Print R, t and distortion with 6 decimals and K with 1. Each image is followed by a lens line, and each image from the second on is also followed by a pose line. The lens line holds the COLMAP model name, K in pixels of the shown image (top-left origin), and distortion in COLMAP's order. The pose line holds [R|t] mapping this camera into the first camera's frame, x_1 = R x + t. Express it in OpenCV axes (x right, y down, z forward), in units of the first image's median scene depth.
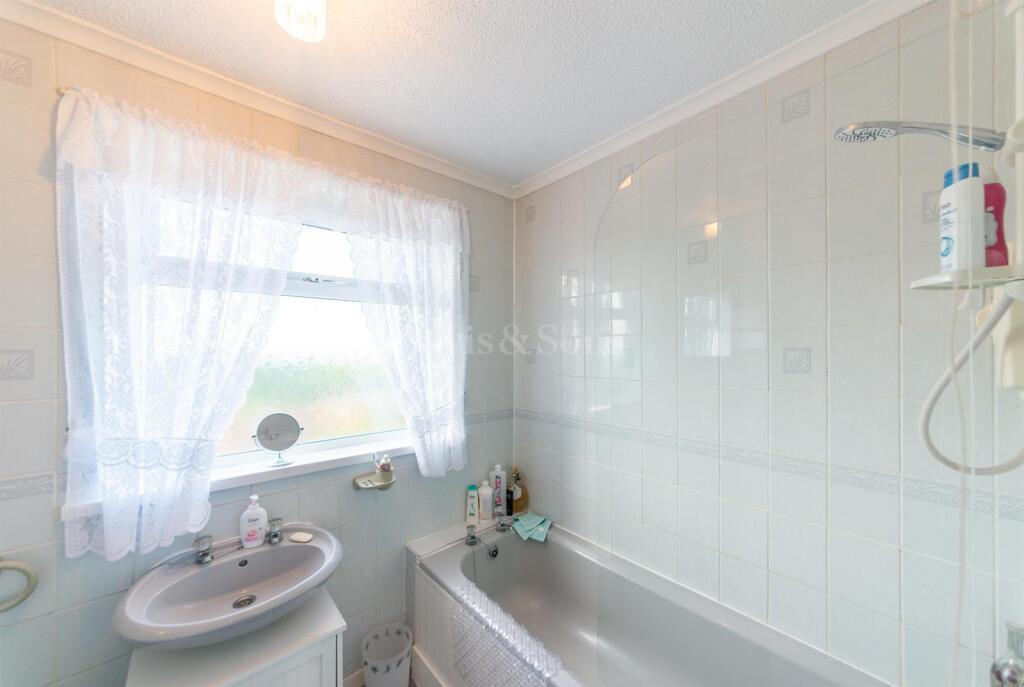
lens RADIAL K [[362.5, 0, 514.3], [0, 362.5, 344.5], [0, 0, 1]] dist [0.005428, 0.000116]
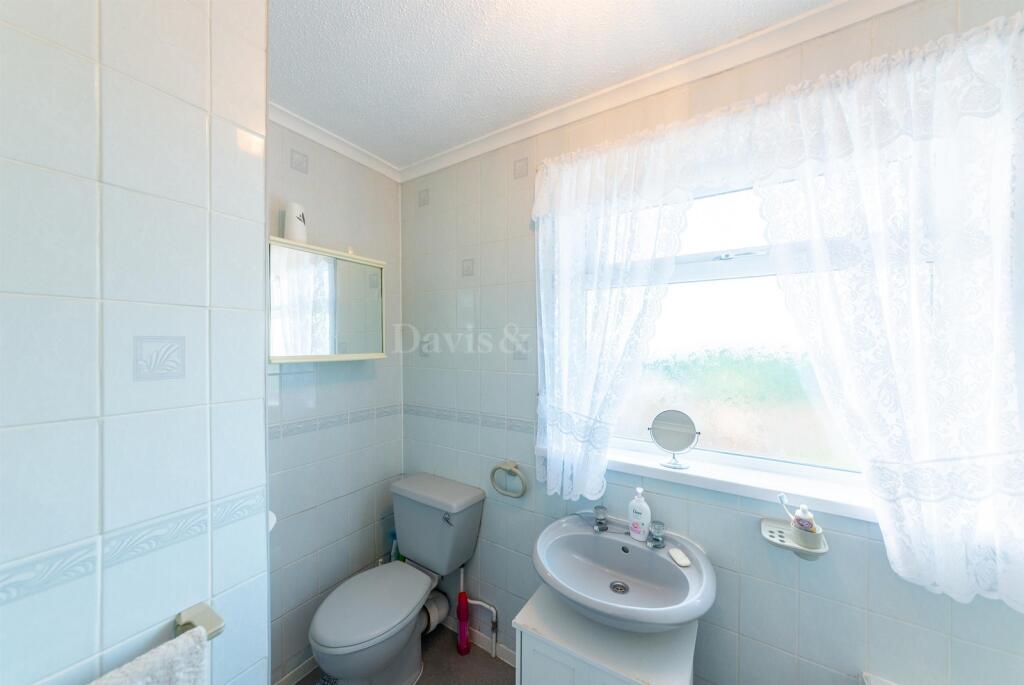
lens RADIAL K [[362.5, 0, 514.3], [0, 362.5, 343.5], [0, 0, 1]] dist [0.005428, 0.000116]
pose [[0.295559, 0.002497, -0.955321, 0.119930], [0.010273, 0.999930, 0.005792, 0.010539], [0.955269, -0.011526, 0.295512, 0.355825]]
